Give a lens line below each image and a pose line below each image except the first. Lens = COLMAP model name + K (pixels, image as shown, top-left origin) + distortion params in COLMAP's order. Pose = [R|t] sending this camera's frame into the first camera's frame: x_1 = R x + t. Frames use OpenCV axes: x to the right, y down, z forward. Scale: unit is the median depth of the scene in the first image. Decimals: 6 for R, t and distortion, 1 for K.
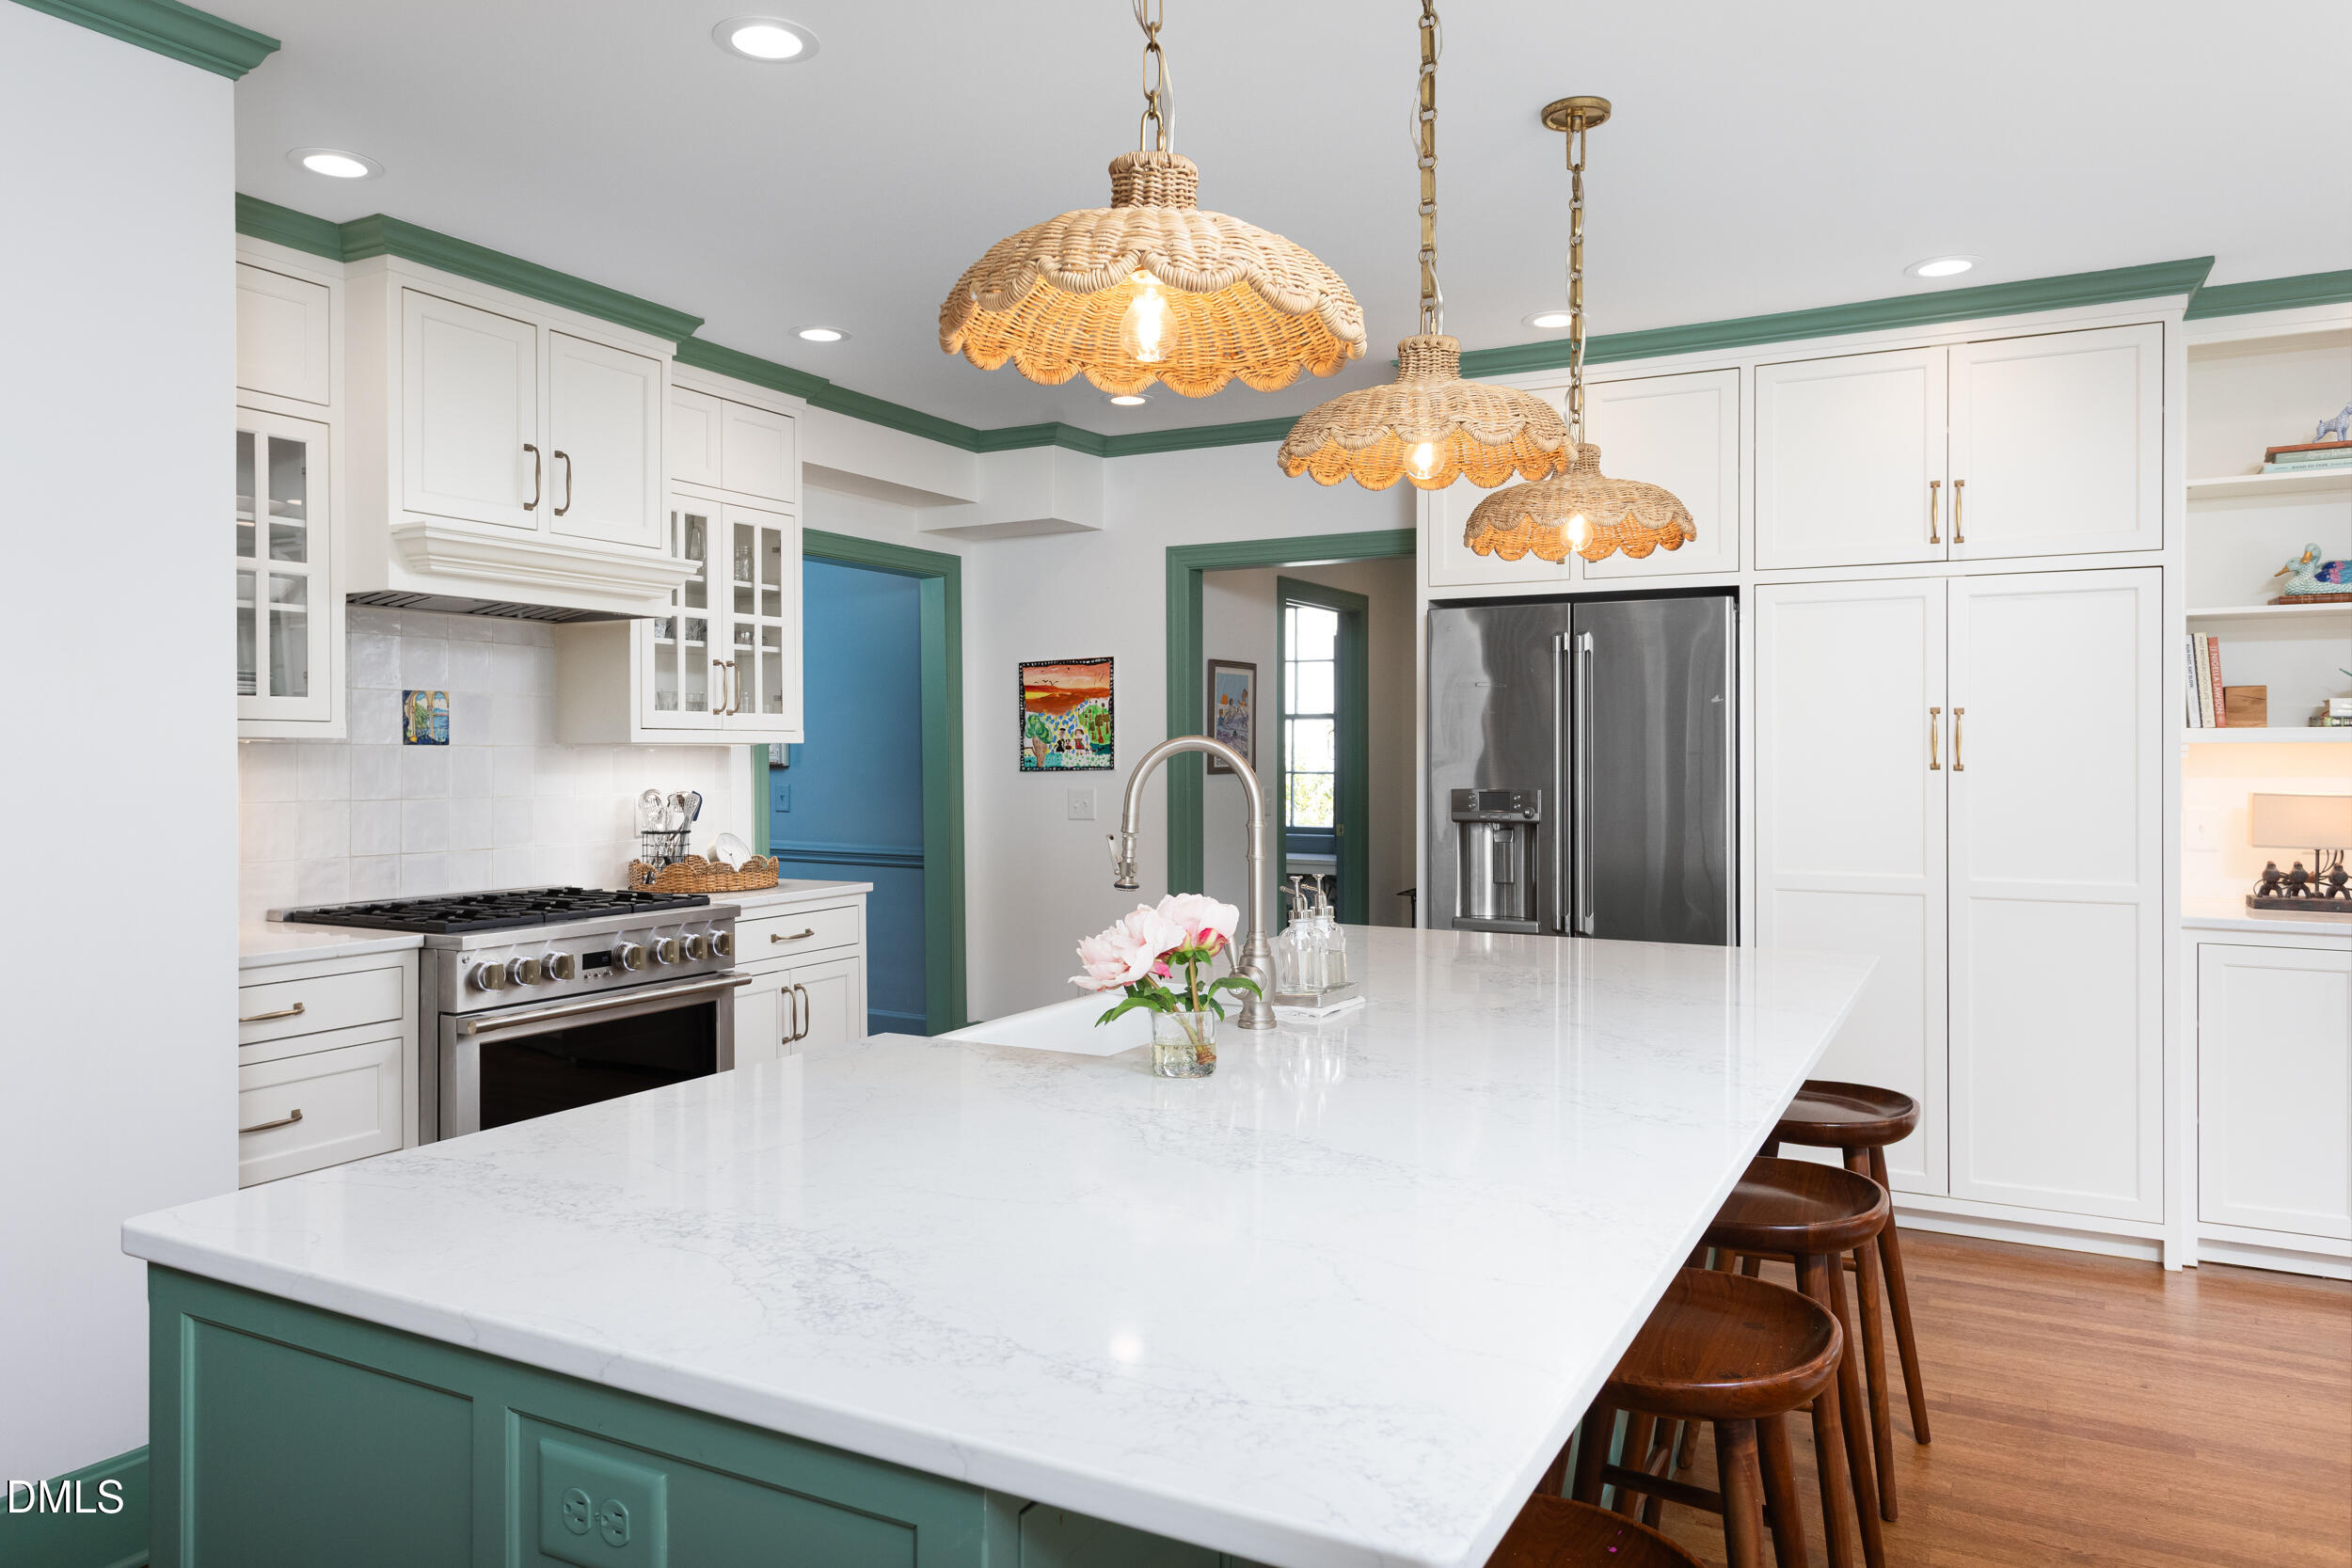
lens RADIAL K [[1580.3, 0, 1164.1], [0, 1580.3, 751.0], [0, 0, 1]] dist [0.000551, 0.001902]
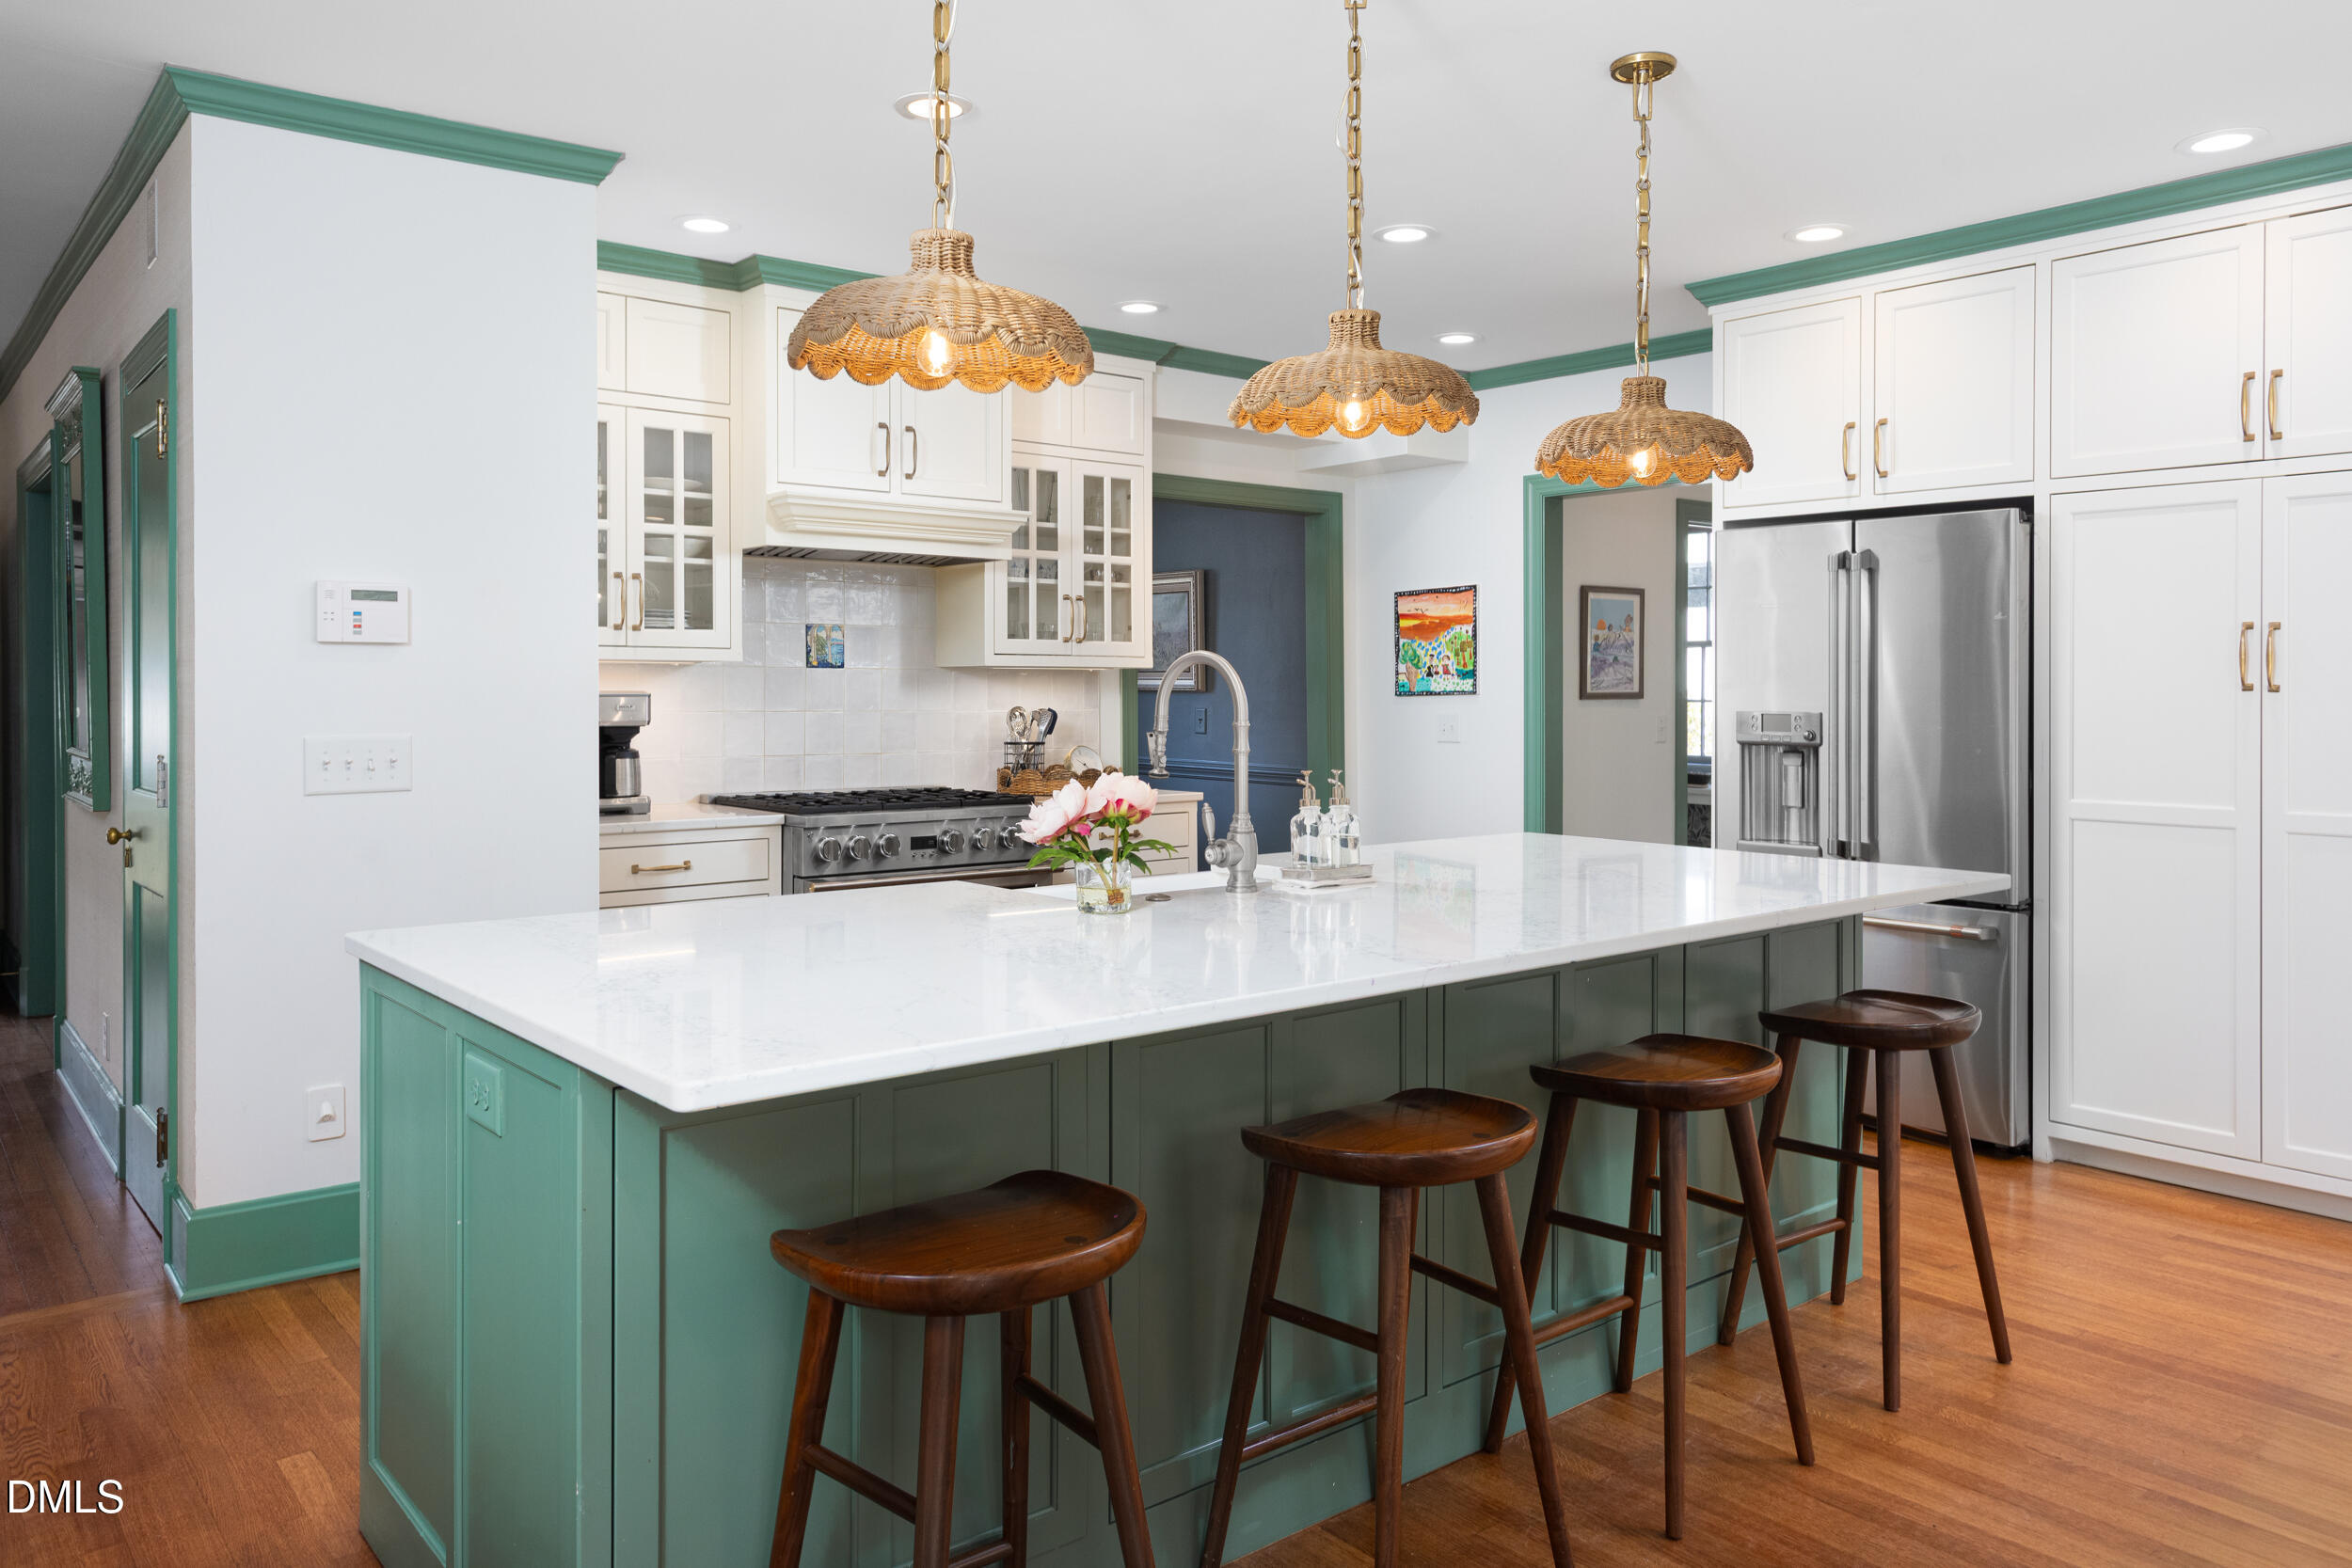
lens RADIAL K [[1635.9, 0, 1172.1], [0, 1635.9, 695.7], [0, 0, 1]] dist [-0.008237, -0.000464]
pose [[0.931451, 0.003483, -0.363850, 0.253089], [-0.001247, 0.999979, 0.006378, 0.009227], [0.363864, -0.005487, 0.931436, -0.097114]]
